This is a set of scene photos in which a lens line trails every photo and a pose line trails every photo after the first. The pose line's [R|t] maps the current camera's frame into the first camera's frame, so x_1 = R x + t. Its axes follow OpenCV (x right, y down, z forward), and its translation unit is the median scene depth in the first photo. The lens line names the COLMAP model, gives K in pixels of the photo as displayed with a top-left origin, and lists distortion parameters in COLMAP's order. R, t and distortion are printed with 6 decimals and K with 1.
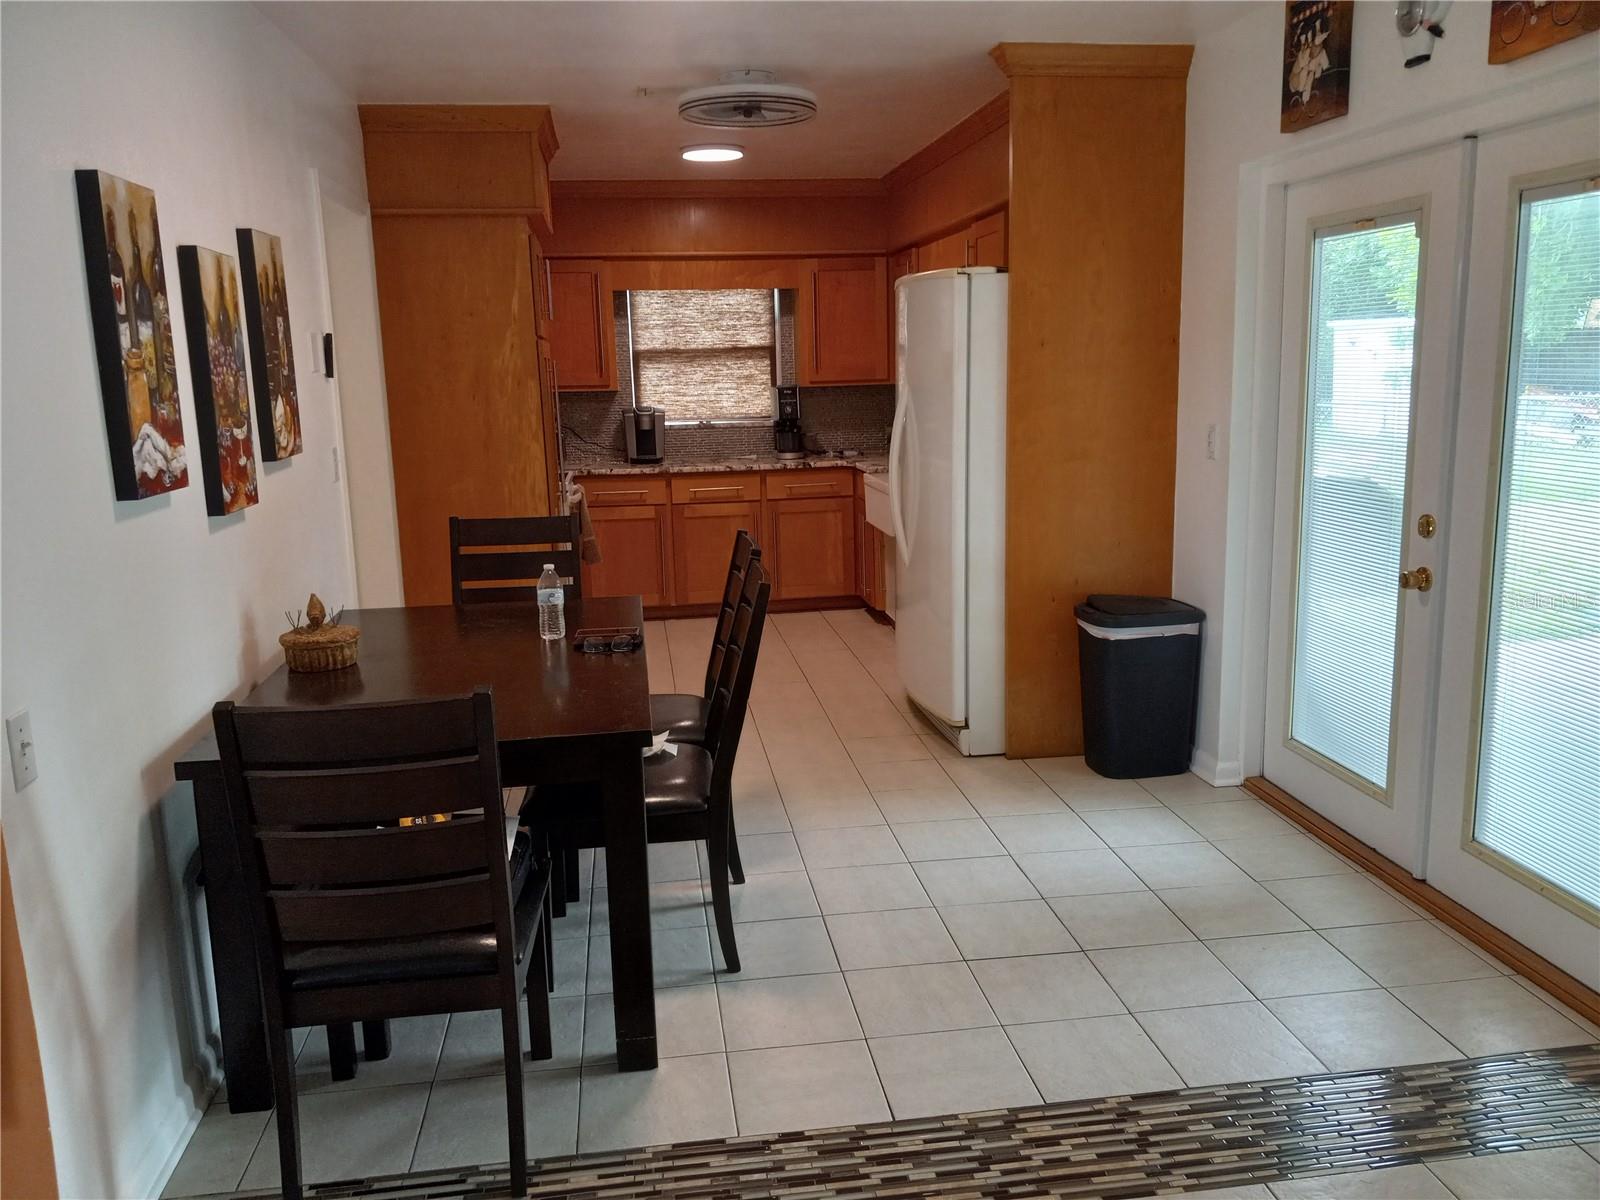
lens RADIAL K [[1242.5, 0, 800.0], [0, 1242.5, 600.0], [0, 0, 1]] dist [0.016987, -0.025159]
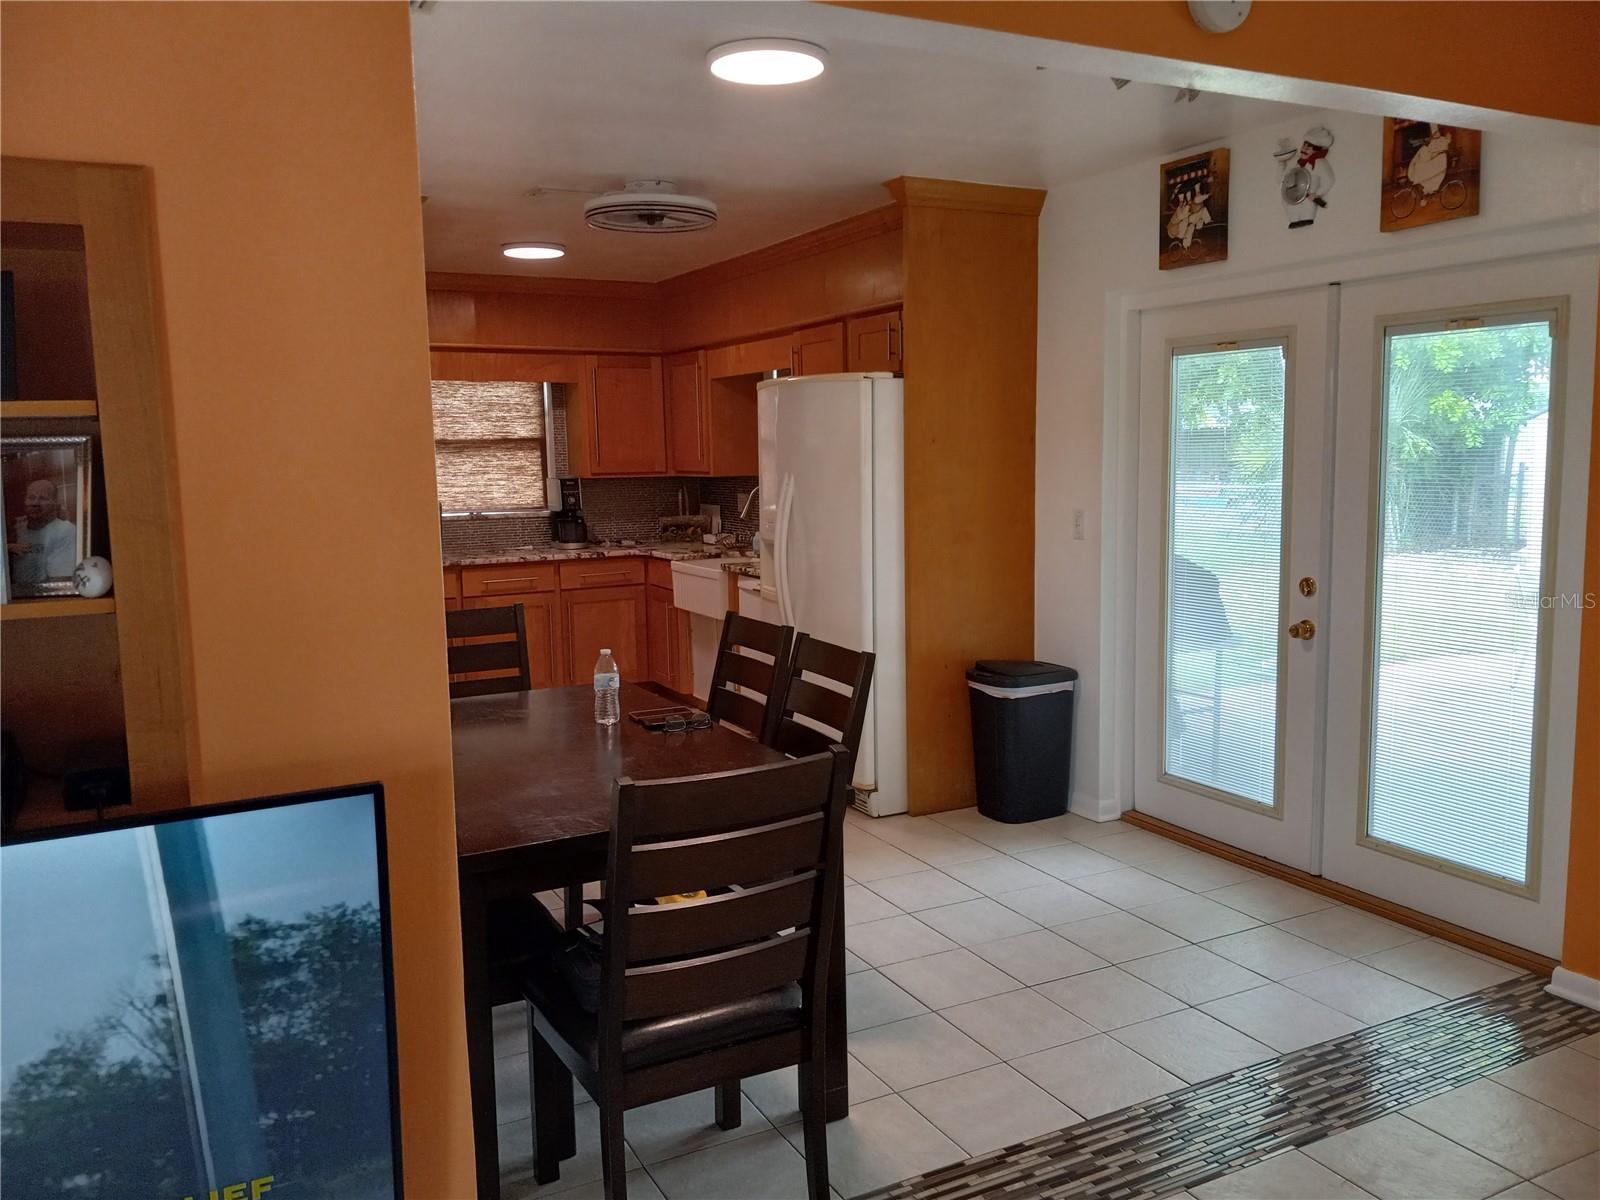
lens RADIAL K [[1242.5, 0, 800.0], [0, 1242.5, 600.0], [0, 0, 1]] dist [0.016987, -0.025159]
pose [[0.945173, -0.032046, 0.324993, -0.299640], [0.055803, 0.996386, -0.064043, 0.004171], [-0.321766, 0.078668, 0.943545, -0.008734]]
